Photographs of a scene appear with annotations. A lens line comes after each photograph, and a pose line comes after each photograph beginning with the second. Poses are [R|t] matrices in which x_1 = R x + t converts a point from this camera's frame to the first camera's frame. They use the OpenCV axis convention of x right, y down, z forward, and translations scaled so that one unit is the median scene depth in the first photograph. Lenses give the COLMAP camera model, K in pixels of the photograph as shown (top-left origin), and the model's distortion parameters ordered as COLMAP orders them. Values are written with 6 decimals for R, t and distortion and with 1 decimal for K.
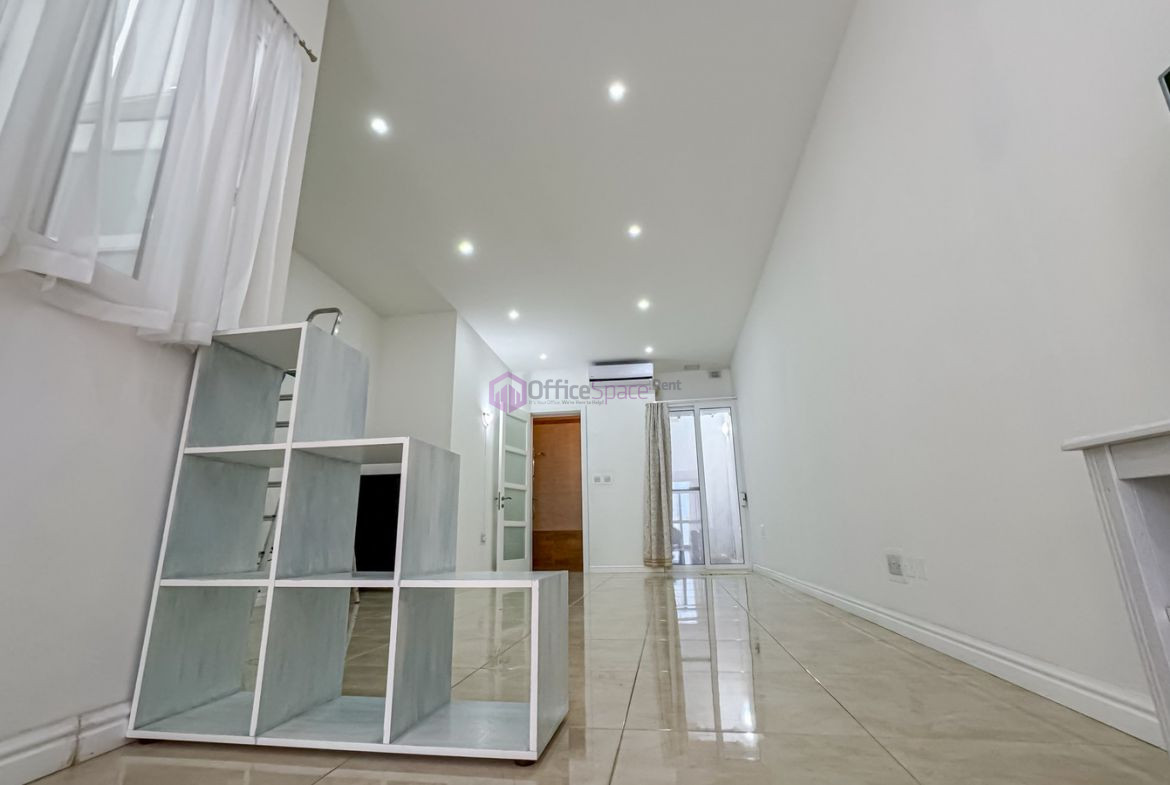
lens RADIAL K [[520.9, 0, 585.2], [0, 520.9, 409.5], [0, 0, 1]] dist [-0.002479, -0.000226]
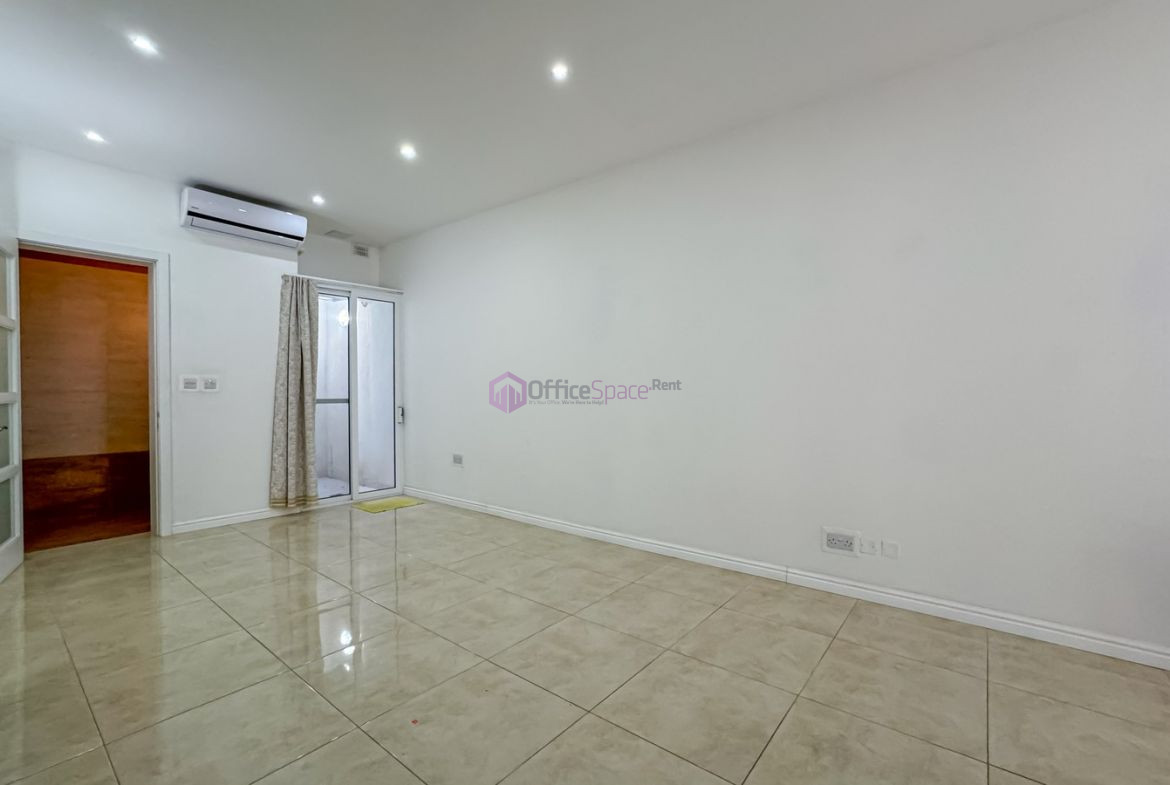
lens RADIAL K [[507.4, 0, 587.7], [0, 507.4, 395.7], [0, 0, 1]] dist [-0.063107, 0.033040]
pose [[0.498245, 0.005550, 0.867018, -0.248411], [-0.212144, 0.970365, 0.115700, -0.017639], [-0.840682, -0.241580, 0.484657, 0.333783]]
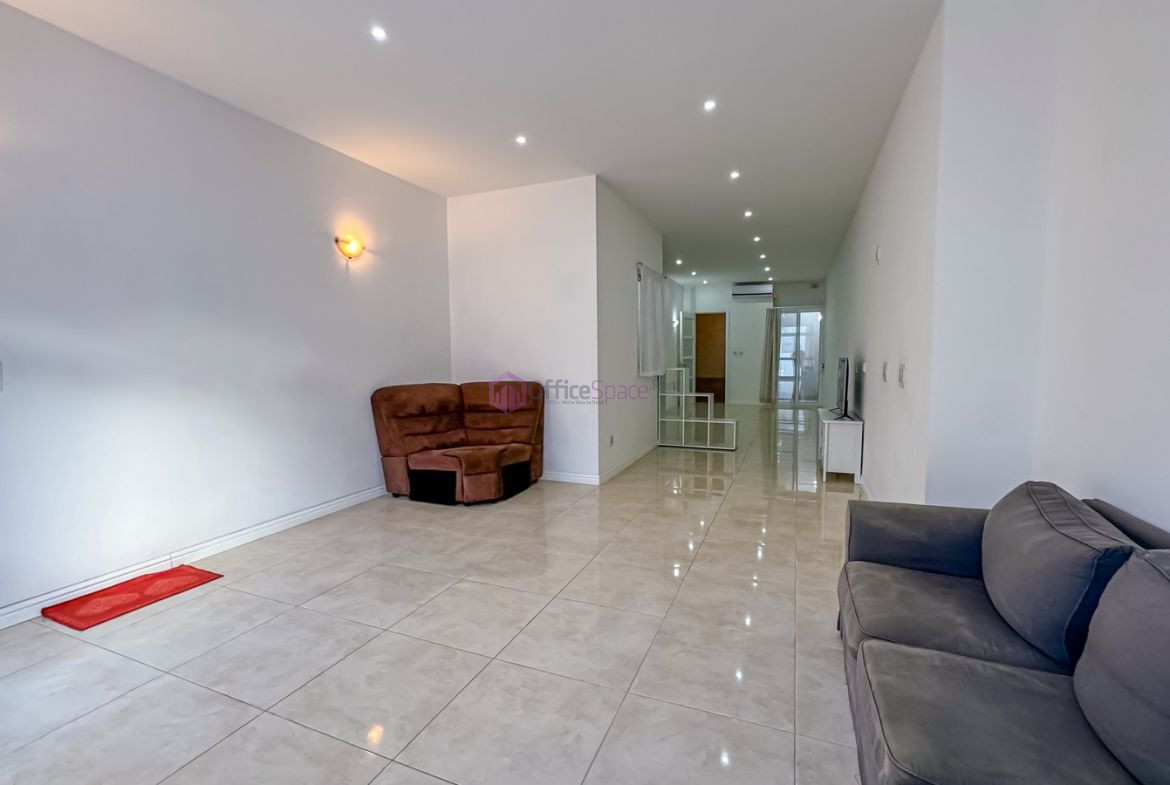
lens RADIAL K [[507.4, 0, 587.7], [0, 507.4, 395.7], [0, 0, 1]] dist [-0.063107, 0.033040]
pose [[0.973490, 0.028151, -0.226992, -0.070055], [0.046164, 0.947795, 0.315521, -0.289784], [0.224024, -0.317635, 0.921369, -0.717959]]
